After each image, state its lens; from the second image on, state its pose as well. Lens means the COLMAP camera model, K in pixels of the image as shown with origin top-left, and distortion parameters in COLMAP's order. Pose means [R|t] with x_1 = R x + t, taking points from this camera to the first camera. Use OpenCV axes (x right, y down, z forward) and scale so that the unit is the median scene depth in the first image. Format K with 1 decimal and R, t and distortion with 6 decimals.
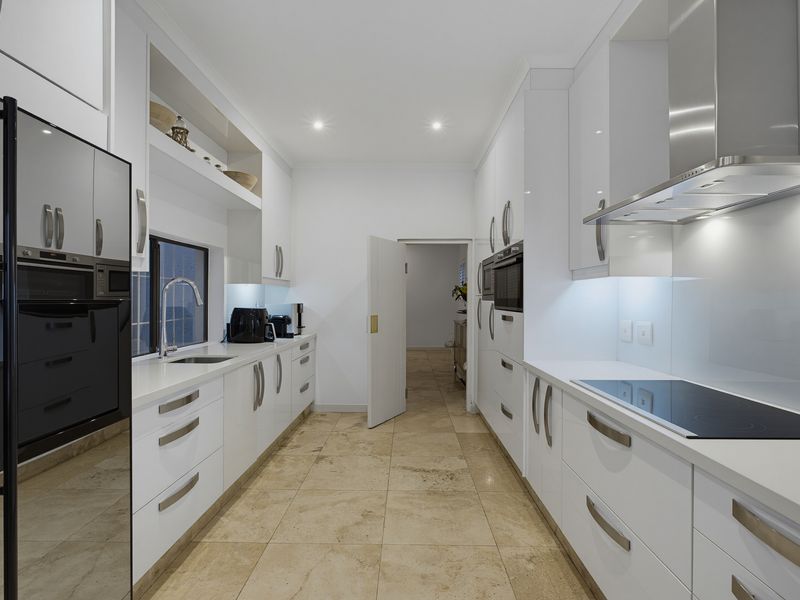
lens RADIAL K [[401.1, 0, 403.0], [0, 401.1, 301.2], [0, 0, 1]] dist [-0.005102, 0.000164]
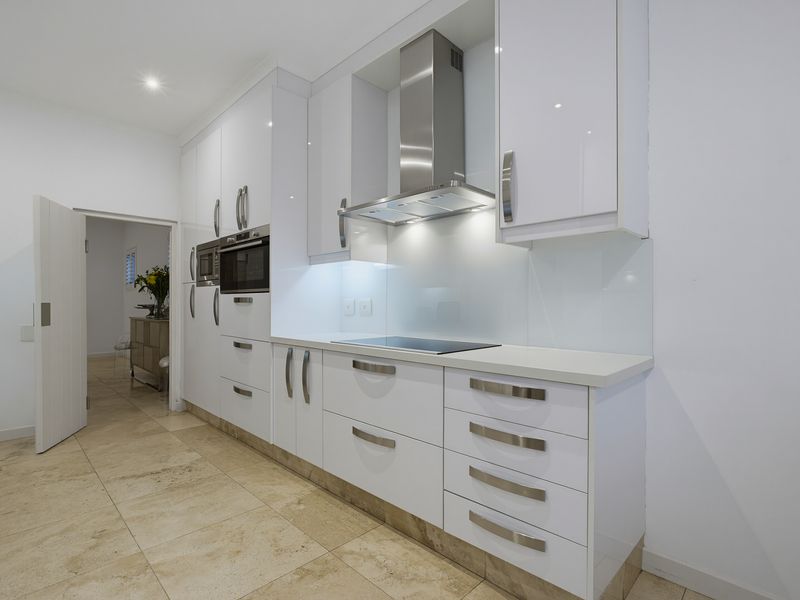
lens RADIAL K [[400.0, 0, 397.3], [0, 400.0, 305.9], [0, 0, 1]] dist [-0.002920, 0.001114]
pose [[0.697542, -0.004067, 0.716532, -0.232540], [0.002412, 0.999992, 0.003327, 0.063047], [-0.716540, -0.000592, 0.697546, 0.003620]]
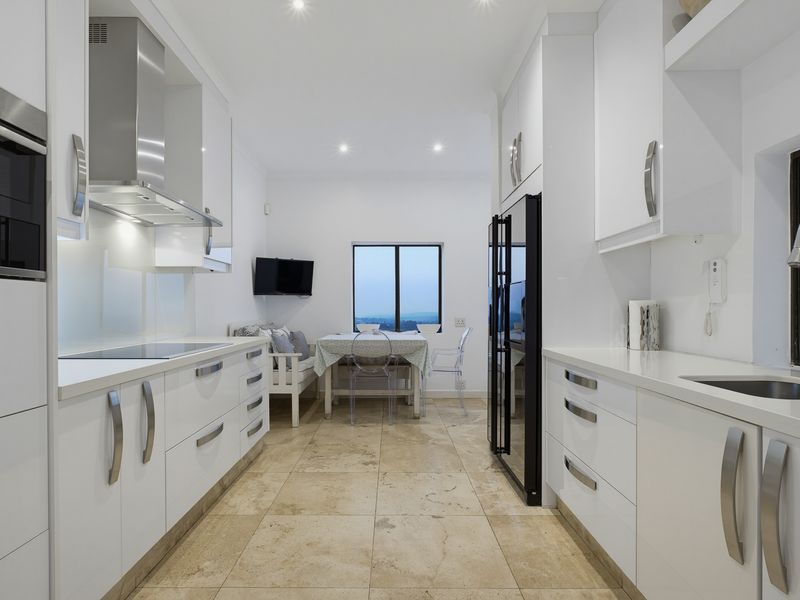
lens RADIAL K [[401.1, 0, 403.0], [0, 401.1, 301.2], [0, 0, 1]] dist [-0.005102, 0.000164]
pose [[-0.999349, 0.000494, -0.036071, -0.073217], [0.001044, 0.999884, -0.015221, 0.057650], [0.036059, -0.015248, -0.999233, 1.462769]]
